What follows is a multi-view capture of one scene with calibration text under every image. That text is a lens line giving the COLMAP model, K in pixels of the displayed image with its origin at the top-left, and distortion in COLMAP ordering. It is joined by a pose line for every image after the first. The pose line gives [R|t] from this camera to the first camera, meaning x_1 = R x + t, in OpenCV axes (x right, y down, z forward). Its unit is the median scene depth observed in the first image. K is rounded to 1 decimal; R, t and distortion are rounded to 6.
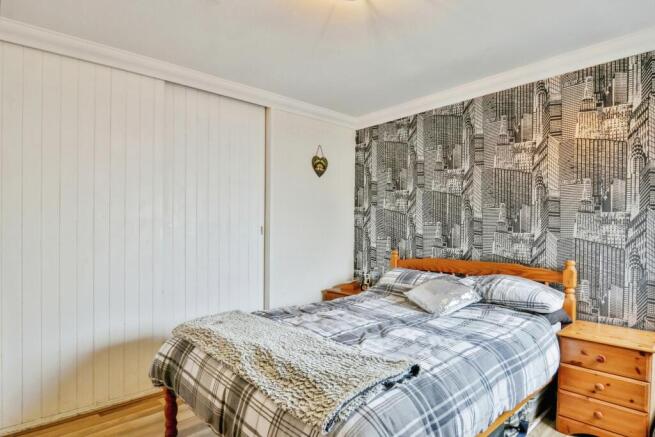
lens RADIAL K [[367.6, 0, 327.2], [0, 367.6, 227.4], [0, 0, 1]] dist [-0.005166, -0.001137]
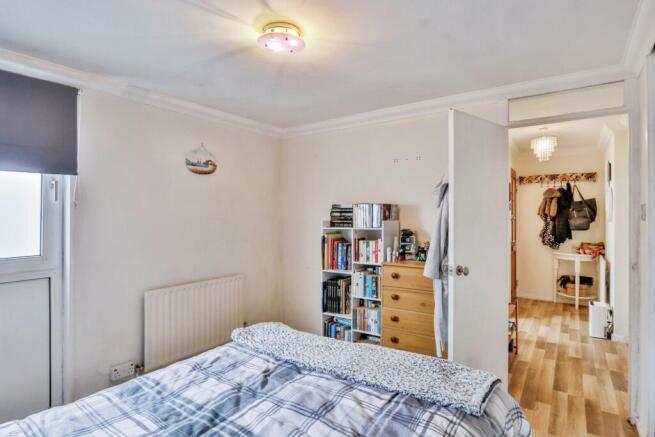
lens RADIAL K [[358.9, 0, 327.5], [0, 358.9, 218.5], [0, 0, 1]] dist [-0.021334, 0.000118]
pose [[-0.975128, 0.013899, -0.221208, 0.090519], [0.014410, 0.999896, -0.000695, -0.049662], [0.221176, -0.003866, -0.975226, 1.251681]]
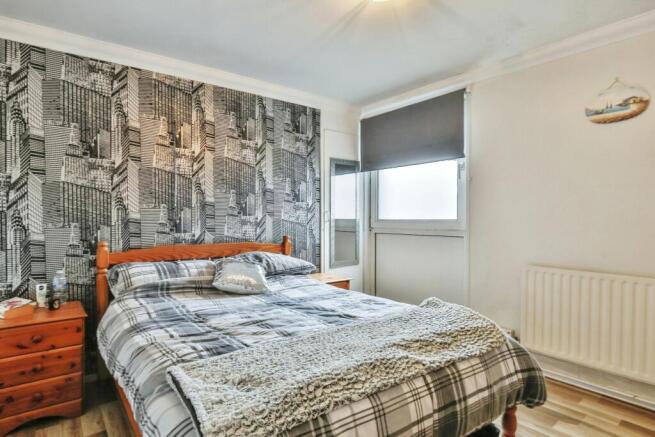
lens RADIAL K [[358.9, 0, 327.5], [0, 358.9, 218.5], [0, 0, 1]] dist [-0.021334, 0.000118]
pose [[0.071719, -0.003598, 0.997418, -0.604313], [-0.002401, 0.999990, 0.003780, 0.017348], [-0.997422, -0.002666, 0.071710, 0.643435]]
